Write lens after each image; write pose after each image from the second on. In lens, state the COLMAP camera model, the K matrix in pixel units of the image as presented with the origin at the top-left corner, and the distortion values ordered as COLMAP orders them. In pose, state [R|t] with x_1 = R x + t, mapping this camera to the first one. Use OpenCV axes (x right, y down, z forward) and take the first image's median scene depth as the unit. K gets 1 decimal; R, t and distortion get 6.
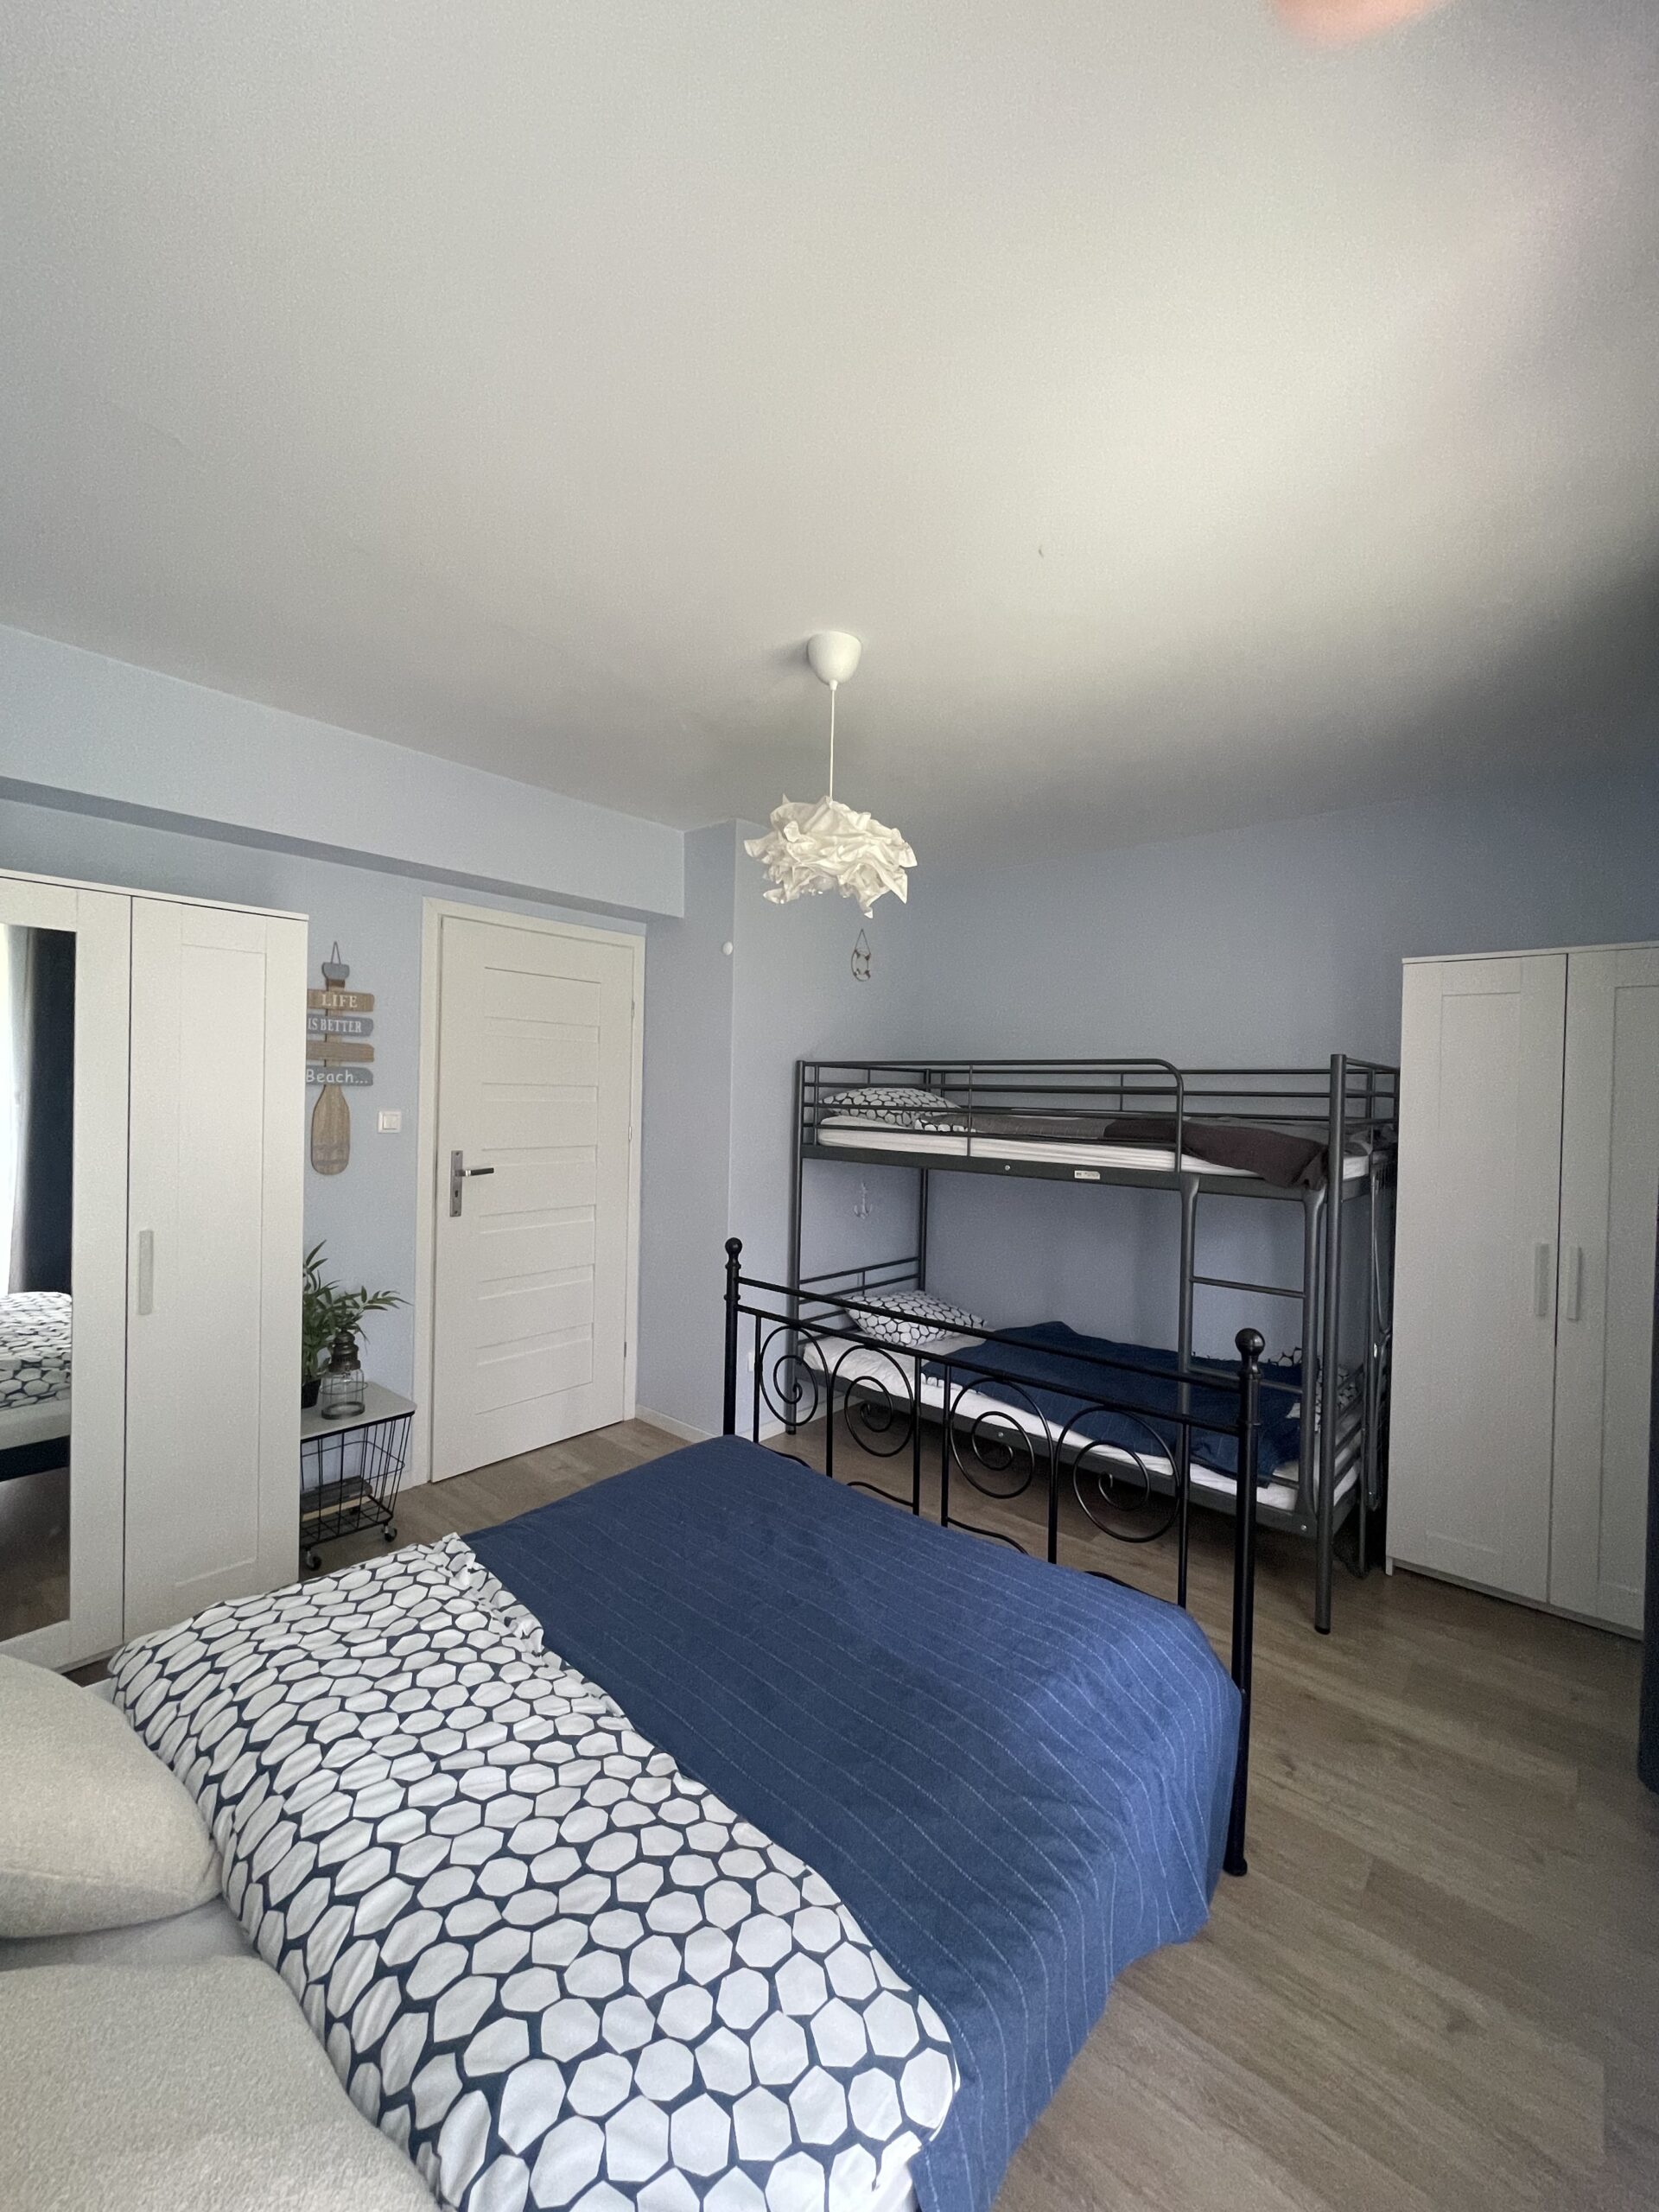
lens RADIAL K [[888.9, 0, 839.9], [0, 888.9, 1101.6], [0, 0, 1]] dist [0.001674, -0.000156]
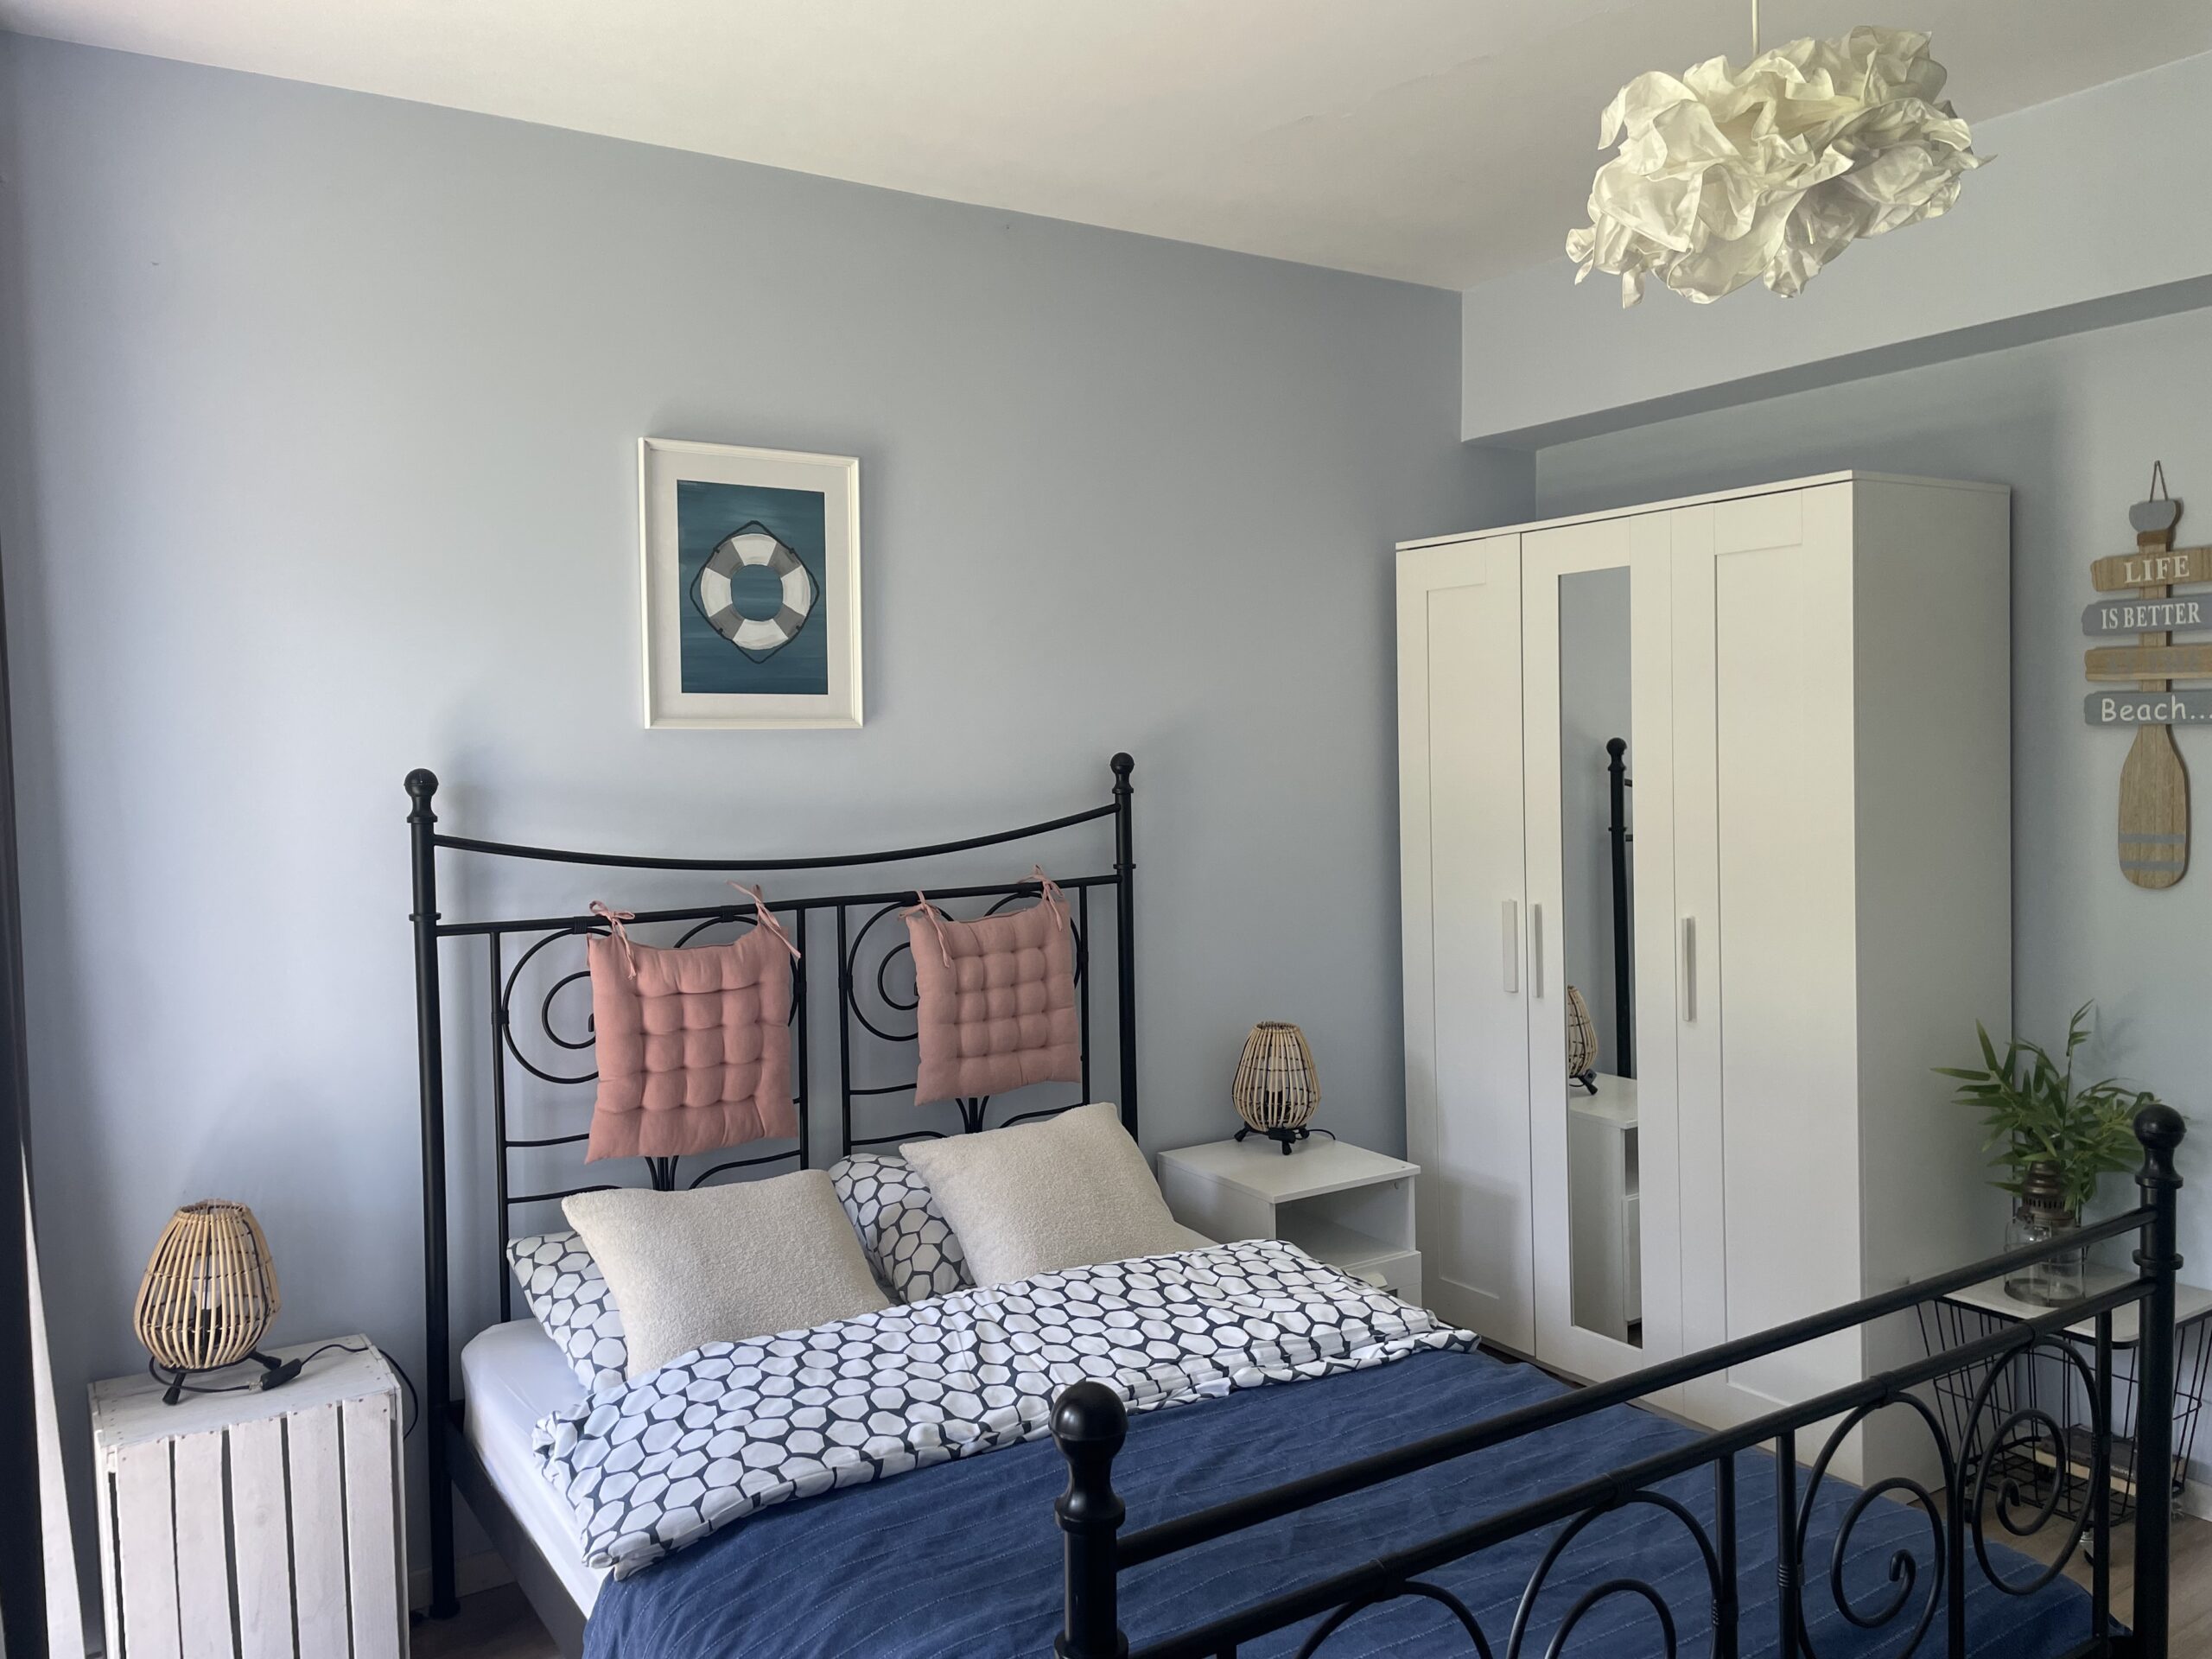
lens RADIAL K [[1685.5, 0, 1096.3], [0, 1685.5, 817.1], [0, 0, 1]] dist [0.060526, -0.005871]
pose [[-0.289230, 0.029439, -0.956807, 1.631006], [0.003211, 0.999551, 0.029783, 0.009942], [0.957254, 0.005542, -0.289194, 1.776547]]
